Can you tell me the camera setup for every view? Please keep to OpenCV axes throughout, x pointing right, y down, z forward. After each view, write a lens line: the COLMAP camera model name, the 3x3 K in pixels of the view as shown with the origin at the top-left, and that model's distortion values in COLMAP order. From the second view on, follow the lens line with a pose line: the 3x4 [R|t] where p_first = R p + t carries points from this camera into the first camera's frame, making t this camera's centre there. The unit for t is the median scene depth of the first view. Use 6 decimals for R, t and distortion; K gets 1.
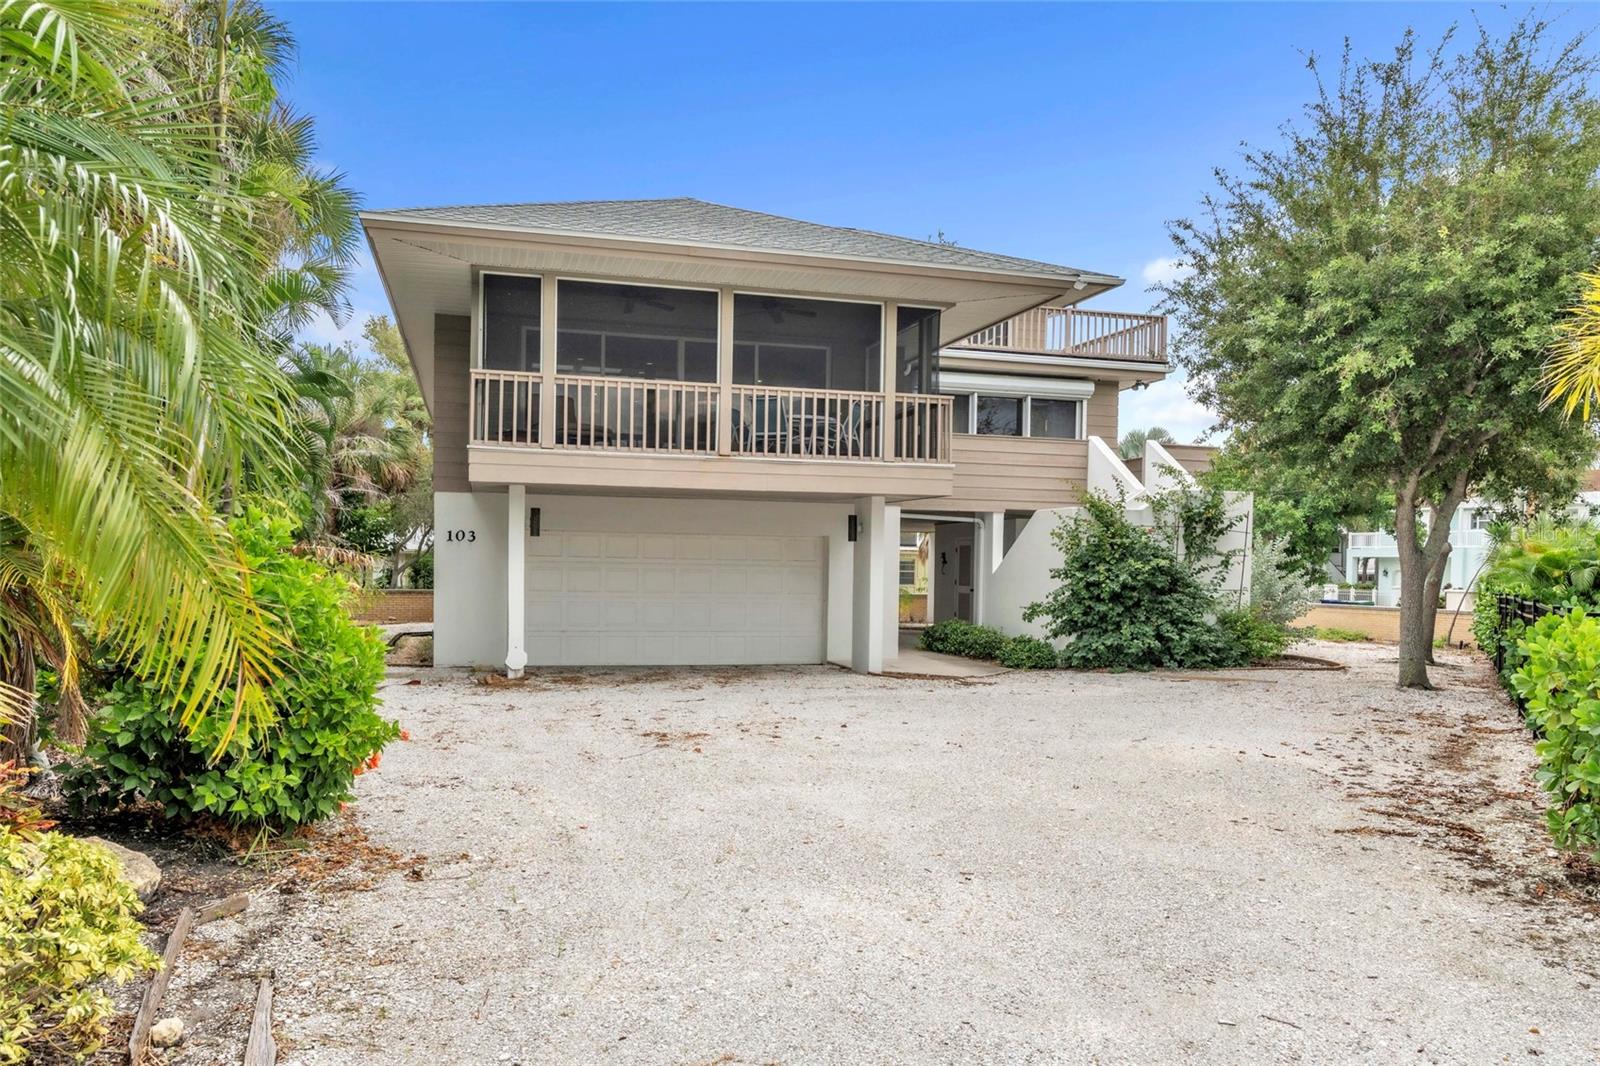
lens RADIAL K [[1190.5, 0, 805.6], [0, 1190.5, 582.5], [0, 0, 1]] dist [0.022132, -0.000603]
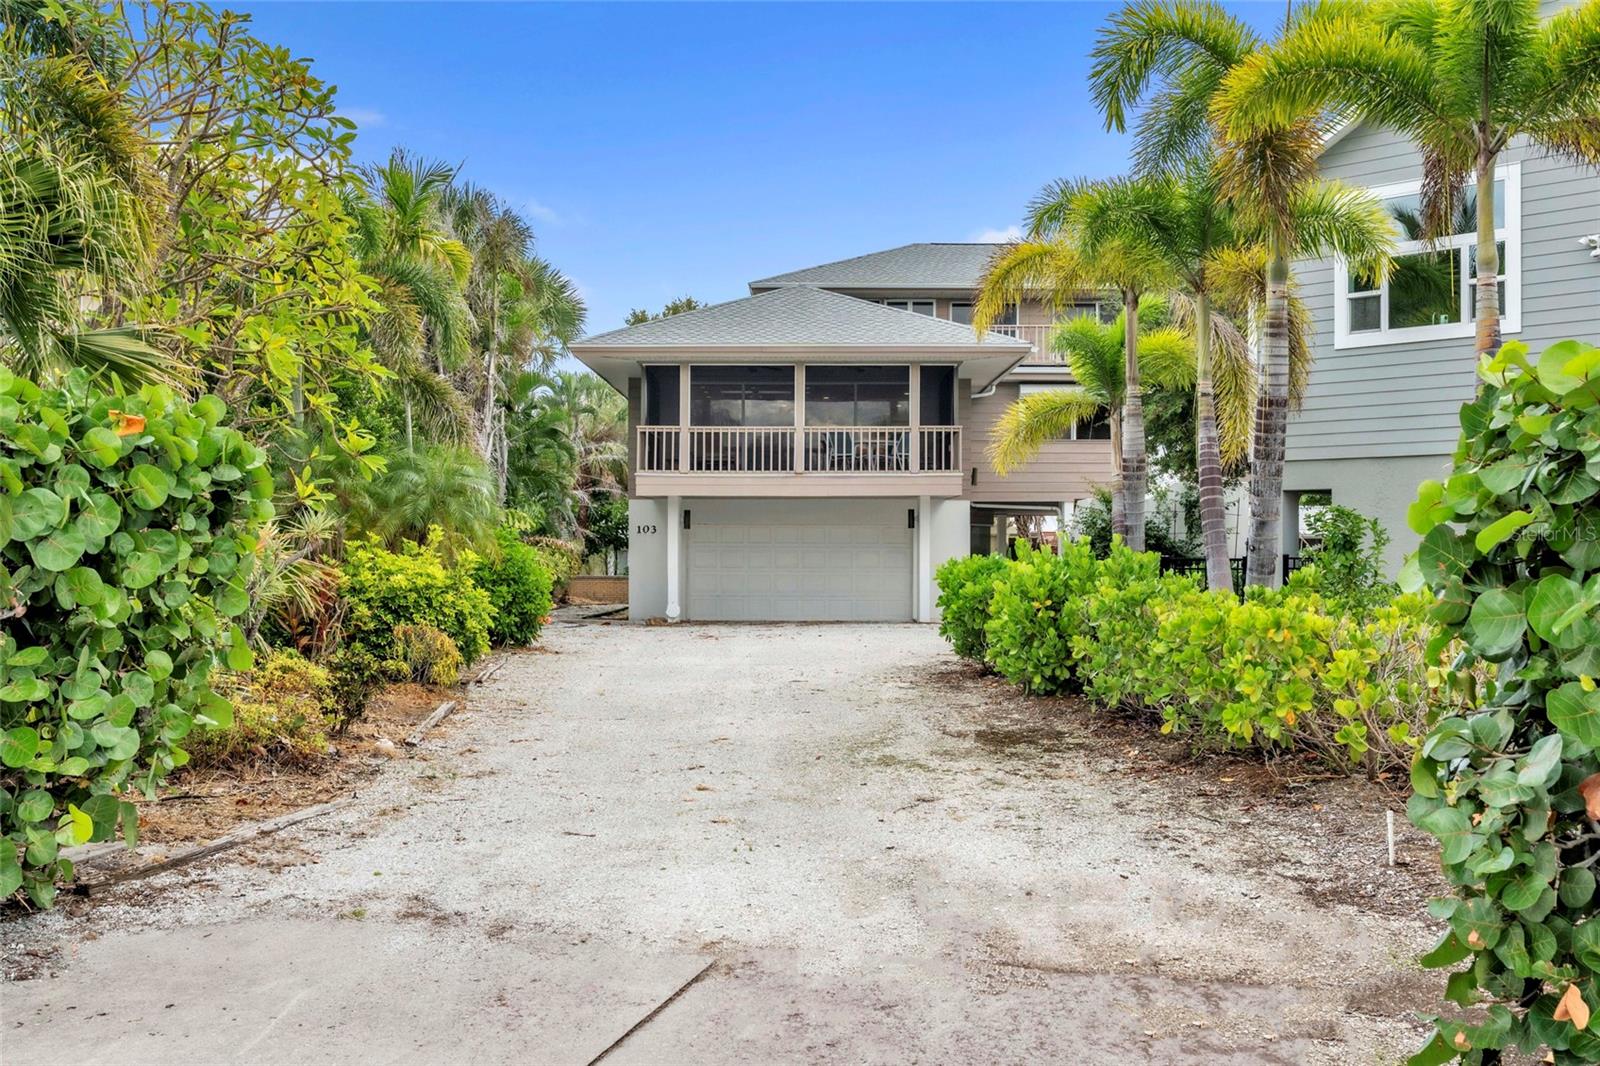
lens RADIAL K [[1624.4, 0, 801.2], [0, 1624.4, 539.3], [0, 0, 1]] dist [0.092832, 0.000000]
pose [[0.963349, -0.015995, -0.267772, 0.454323], [0.009217, 0.999605, -0.026551, 0.029413], [0.268091, 0.023109, 0.963116, -0.919247]]
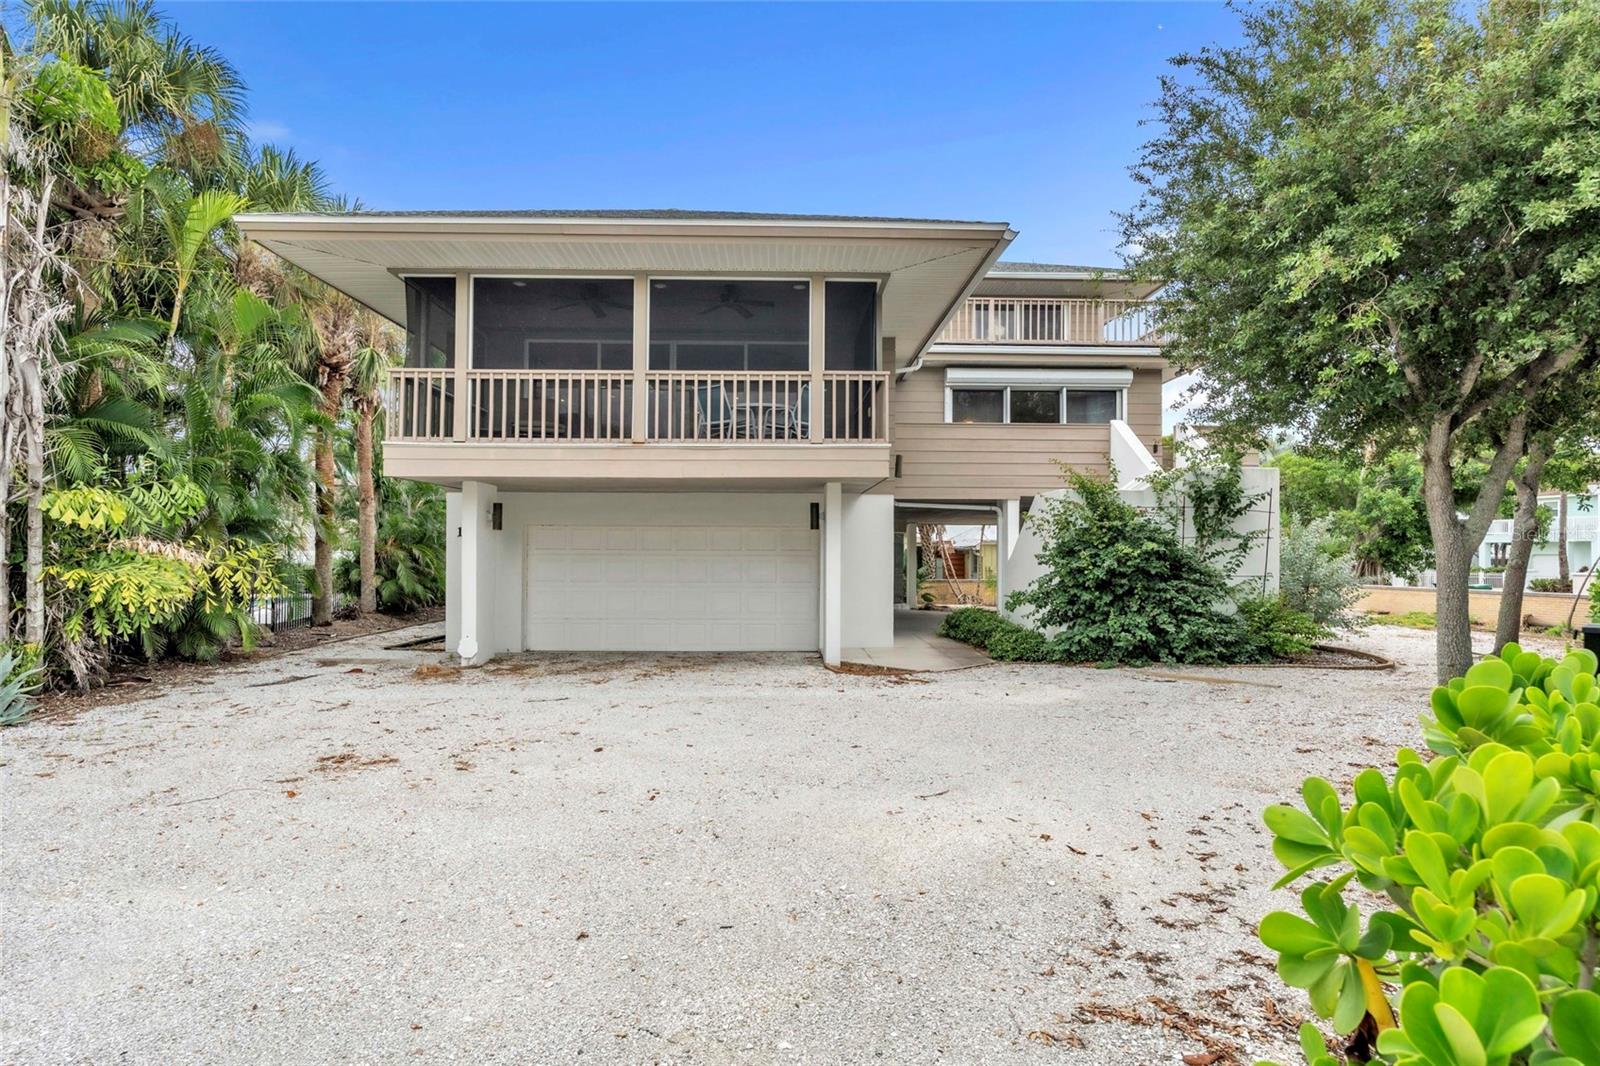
lens RADIAL K [[874.9, 0, 794.7], [0, 874.9, 538.8], [0, 0, 1]] dist [0.002998, 0.000607]
pose [[0.967691, -0.017395, -0.251538, 0.220976], [0.008229, 0.999265, -0.037445, 0.000245], [0.252004, 0.034165, 0.967123, 0.318063]]
